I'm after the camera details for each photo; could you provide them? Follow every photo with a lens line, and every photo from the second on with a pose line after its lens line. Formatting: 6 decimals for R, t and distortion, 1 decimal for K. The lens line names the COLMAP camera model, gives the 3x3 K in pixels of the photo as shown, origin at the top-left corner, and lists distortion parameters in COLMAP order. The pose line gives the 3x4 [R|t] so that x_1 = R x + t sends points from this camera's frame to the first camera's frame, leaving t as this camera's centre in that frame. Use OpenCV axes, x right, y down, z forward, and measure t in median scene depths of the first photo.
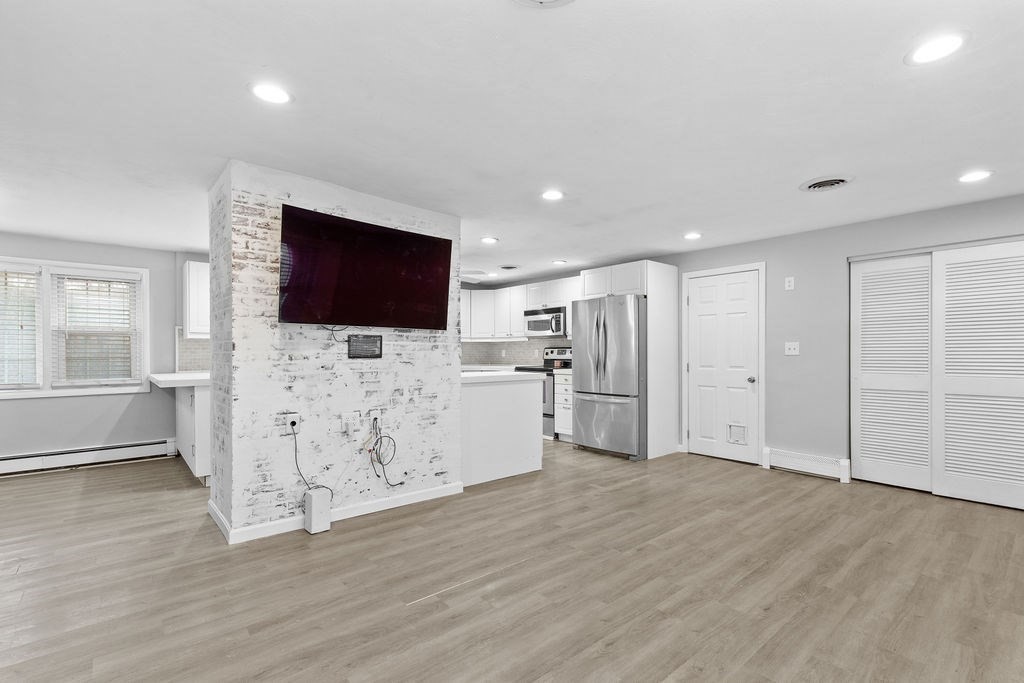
lens RADIAL K [[465.7, 0, 521.8], [0, 465.7, 354.6], [0, 0, 1]] dist [0.003380, -0.000998]
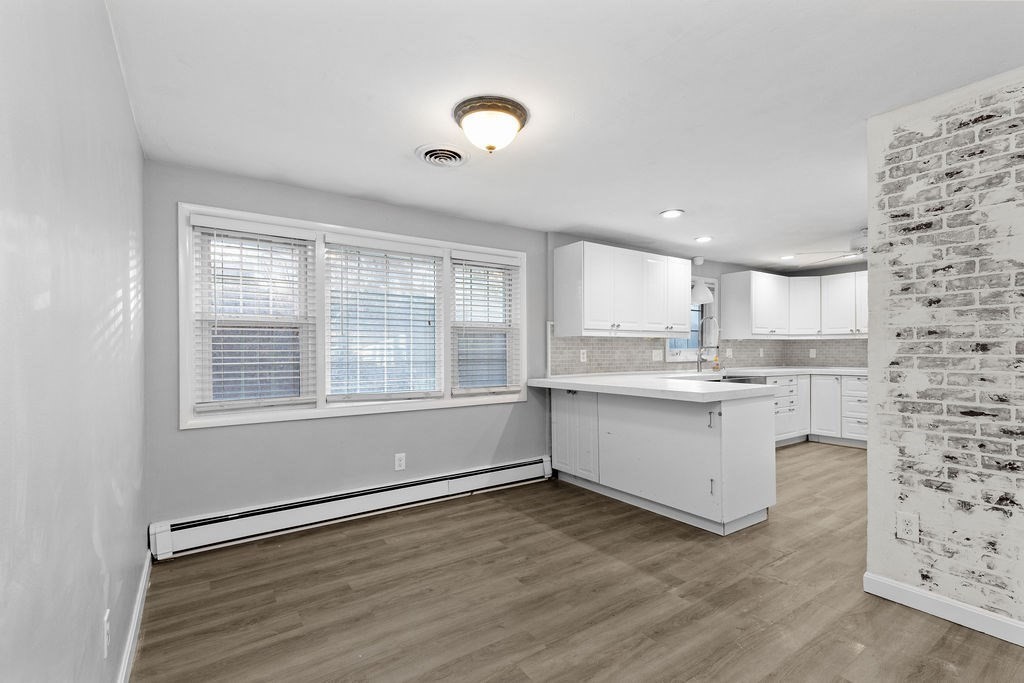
lens RADIAL K [[465.7, 0, 522.8], [0, 465.7, 346.3], [0, 0, 1]] dist [0.003380, -0.000998]
pose [[0.993884, -0.001141, -0.110427, -0.804063], [-0.000381, 0.999905, -0.013760, -0.005651], [0.110433, 0.013718, 0.993789, 0.196827]]
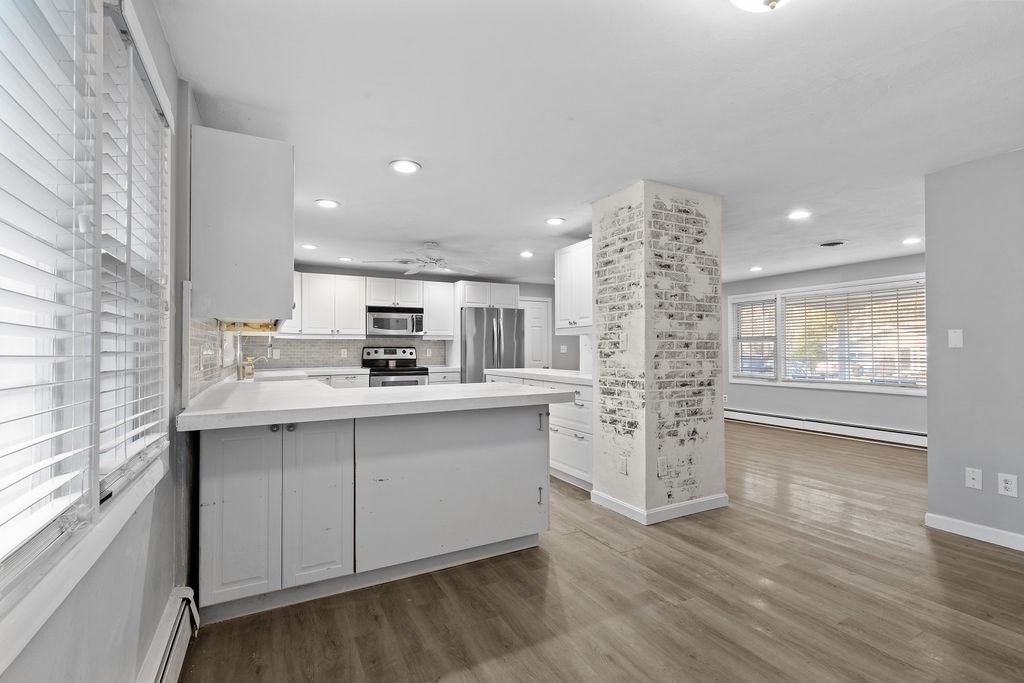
lens RADIAL K [[465.7, 0, 514.5], [0, 465.7, 340.1], [0, 0, 1]] dist [0.003380, -0.000998]
pose [[0.235244, 0.022994, 0.971664, -1.202355], [0.009866, 0.999612, -0.026044, -0.002442], [-0.971886, 0.015713, 0.234925, 0.761278]]
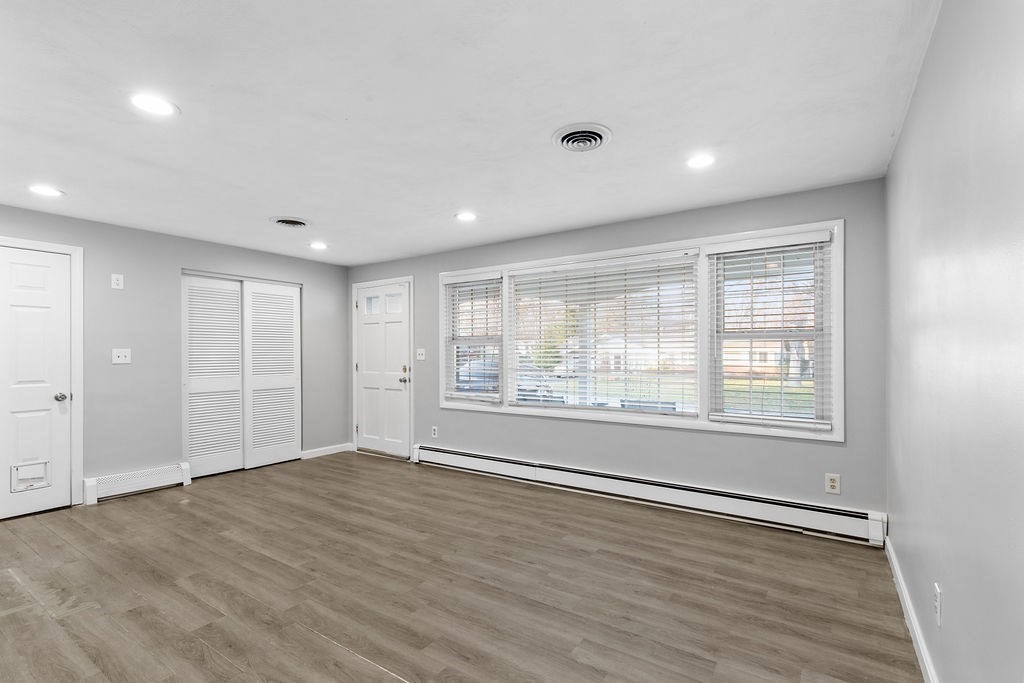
lens RADIAL K [[465.7, 0, 519.5], [0, 465.7, 344.8], [0, 0, 1]] dist [0.003380, -0.000998]
pose [[-0.260952, 0.021394, 0.965115, -0.466397], [0.010849, 0.999756, -0.019228, -0.009198], [-0.965291, 0.005453, -0.261121, 0.503788]]
